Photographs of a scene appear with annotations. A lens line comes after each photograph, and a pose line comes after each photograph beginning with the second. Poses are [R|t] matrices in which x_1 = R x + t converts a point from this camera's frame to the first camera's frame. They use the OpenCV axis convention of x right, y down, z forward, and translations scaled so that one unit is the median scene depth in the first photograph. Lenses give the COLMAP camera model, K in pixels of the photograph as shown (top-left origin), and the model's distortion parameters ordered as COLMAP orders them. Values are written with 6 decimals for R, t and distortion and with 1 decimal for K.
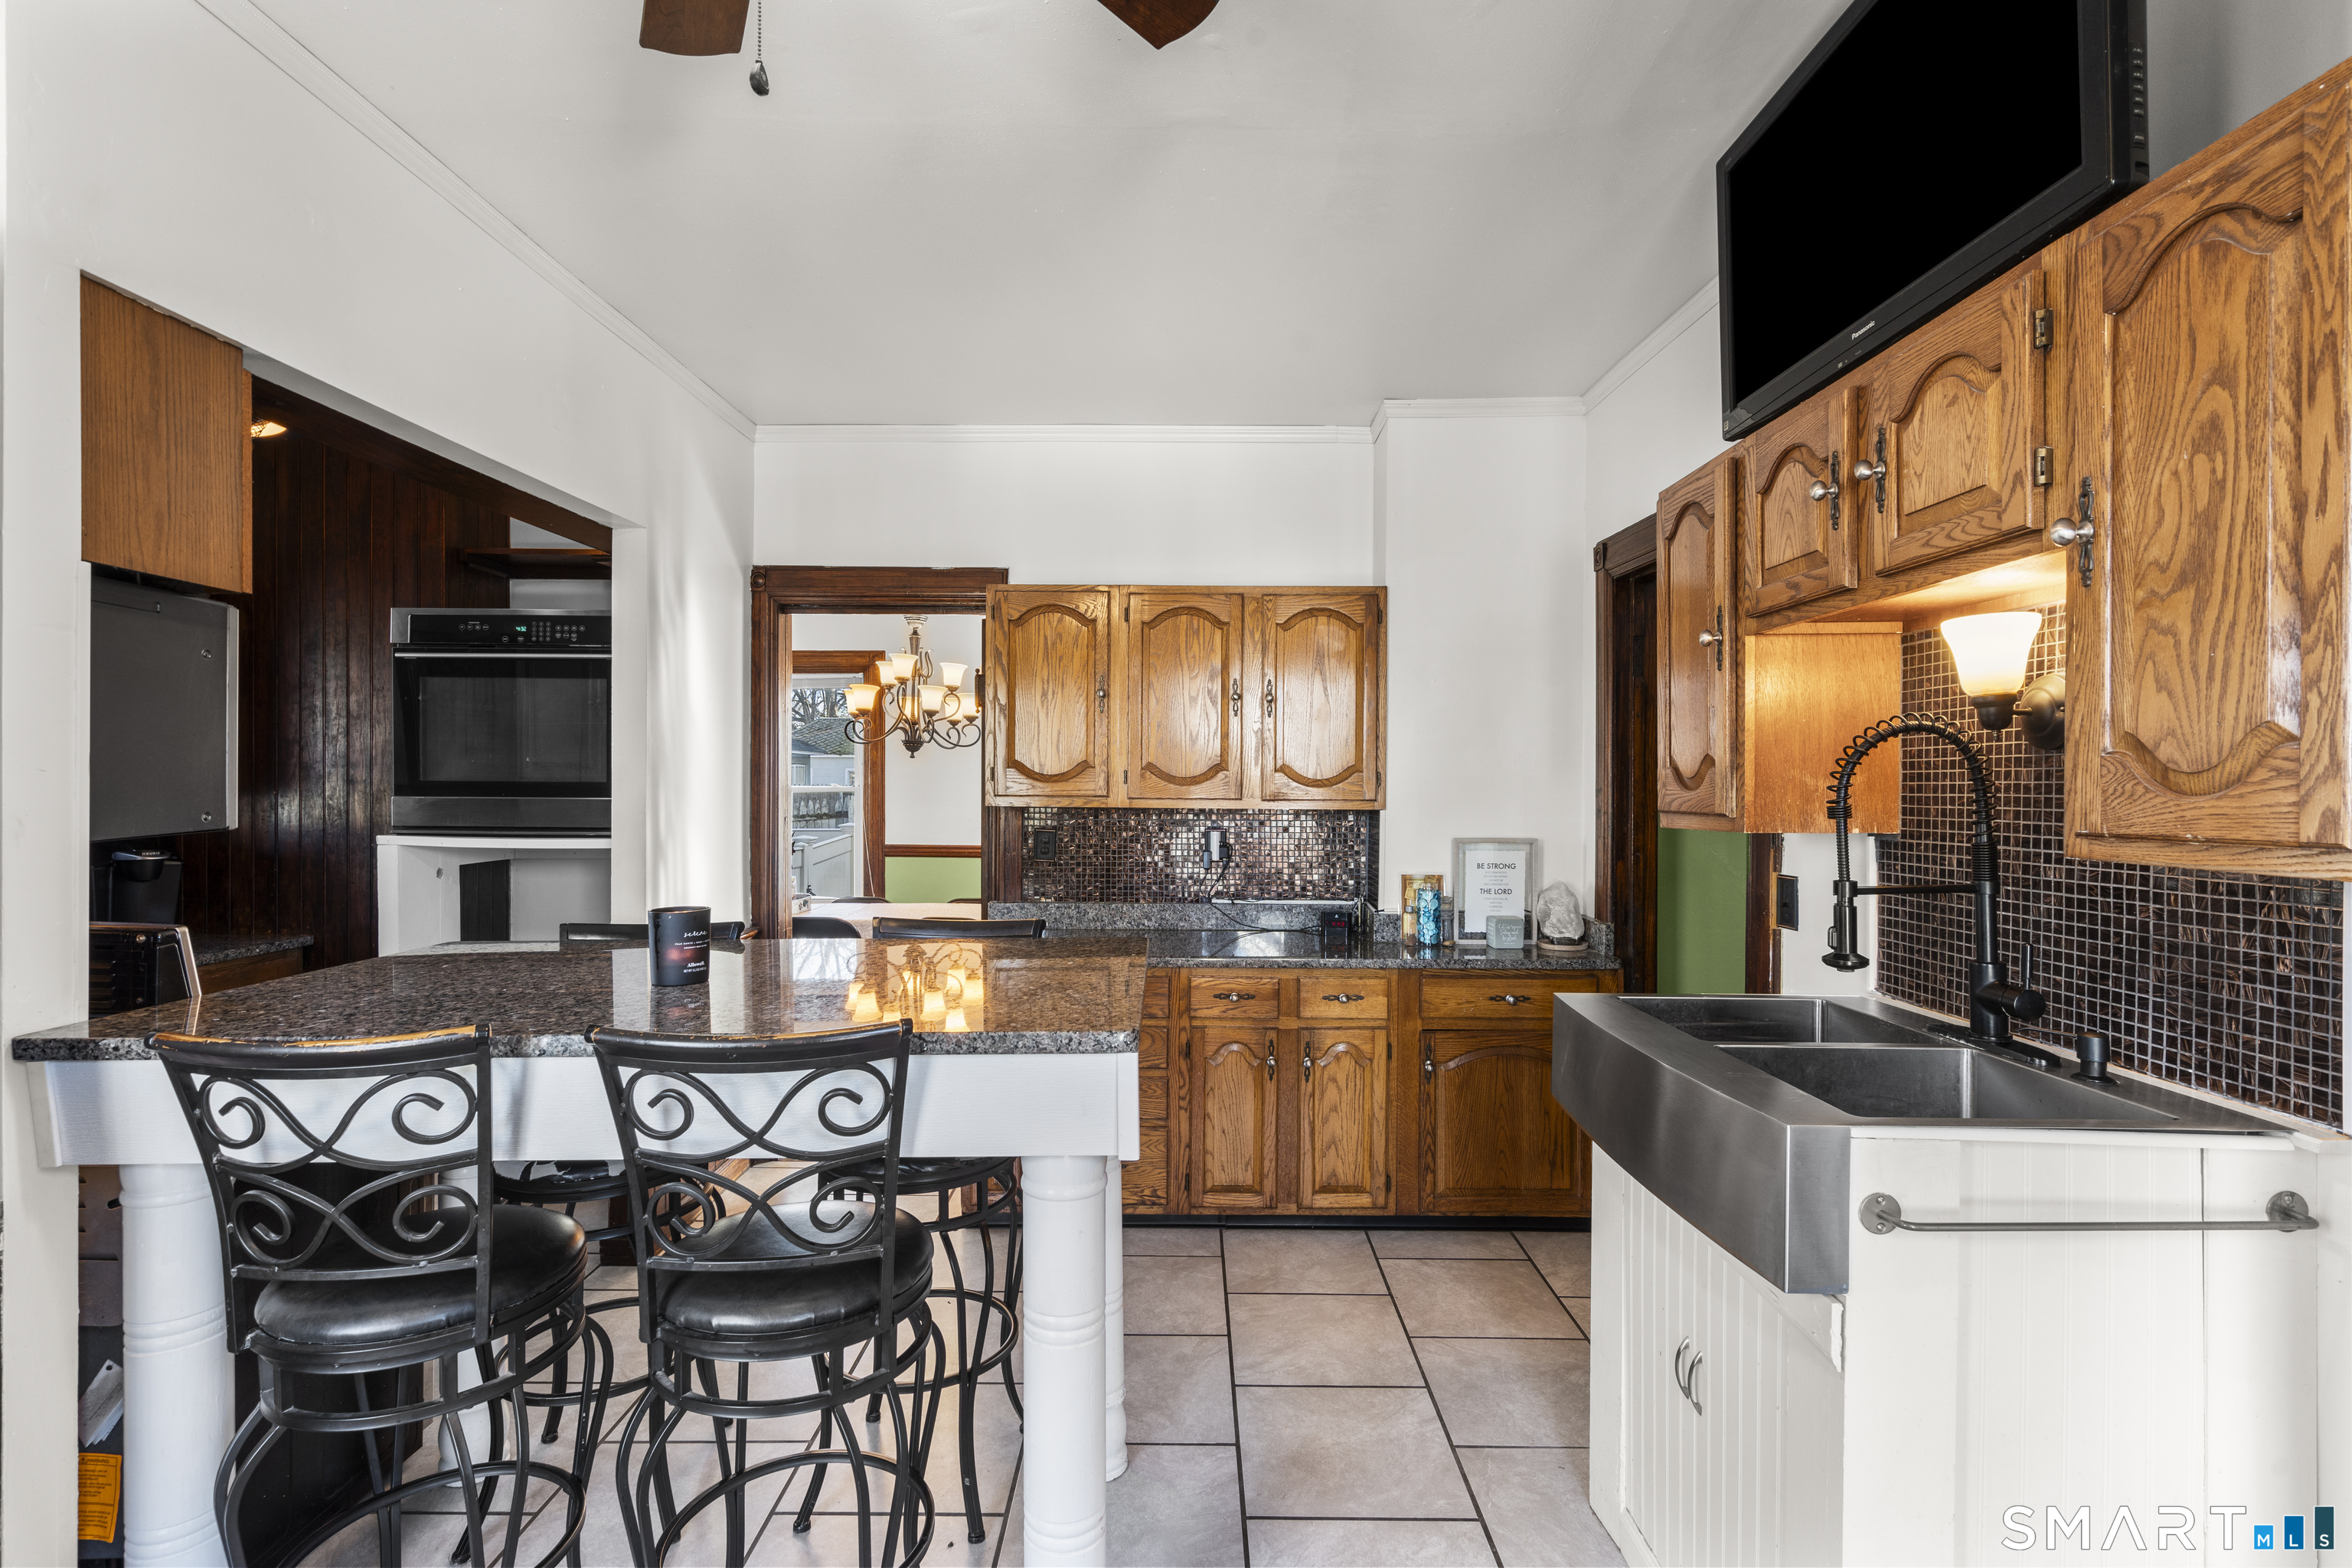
lens RADIAL K [[1090.7, 0, 1176.0], [0, 1090.7, 784.0], [0, 0, 1]] dist [-0.003222, 0.010059]
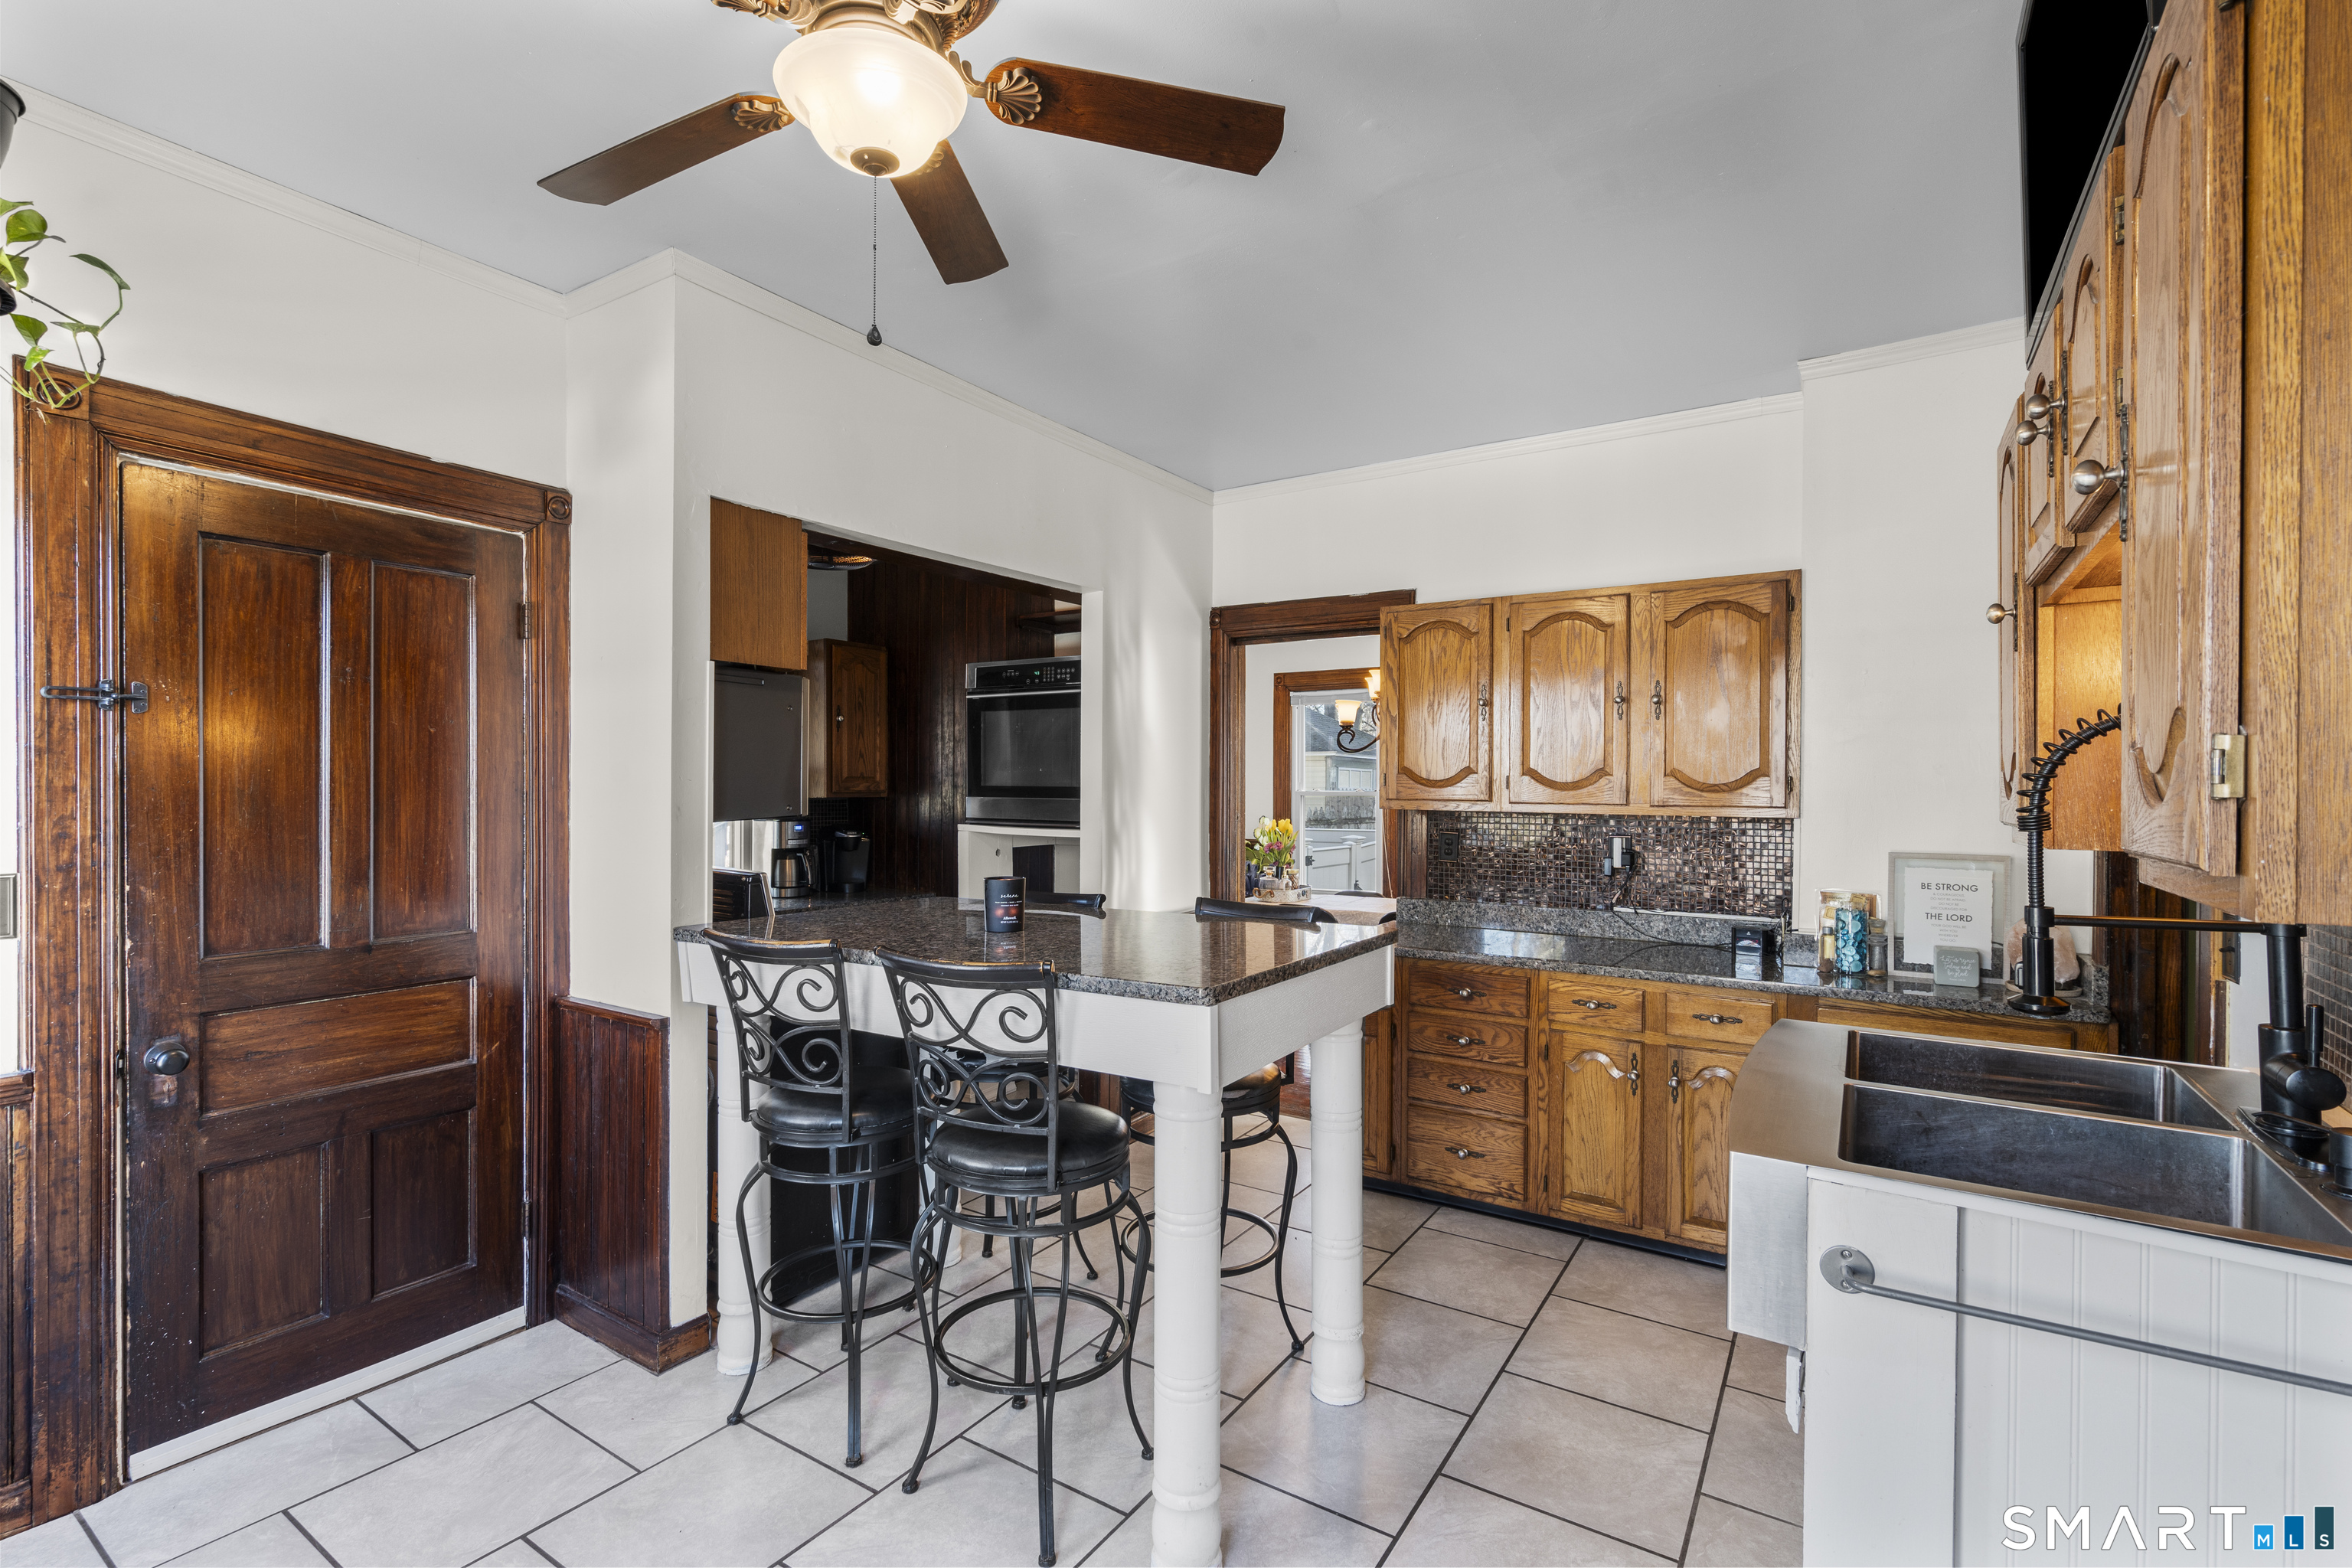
lens RADIAL K [[1055.0, 0, 1176.0], [0, 1055.0, 784.0], [0, 0, 1]] dist [-0.001700, 0.001366]
pose [[0.841632, -0.000959, -0.540051, 0.249958], [-0.001926, 0.999987, -0.004779, 0.000787], [0.540048, 0.005062, 0.841619, -0.008232]]
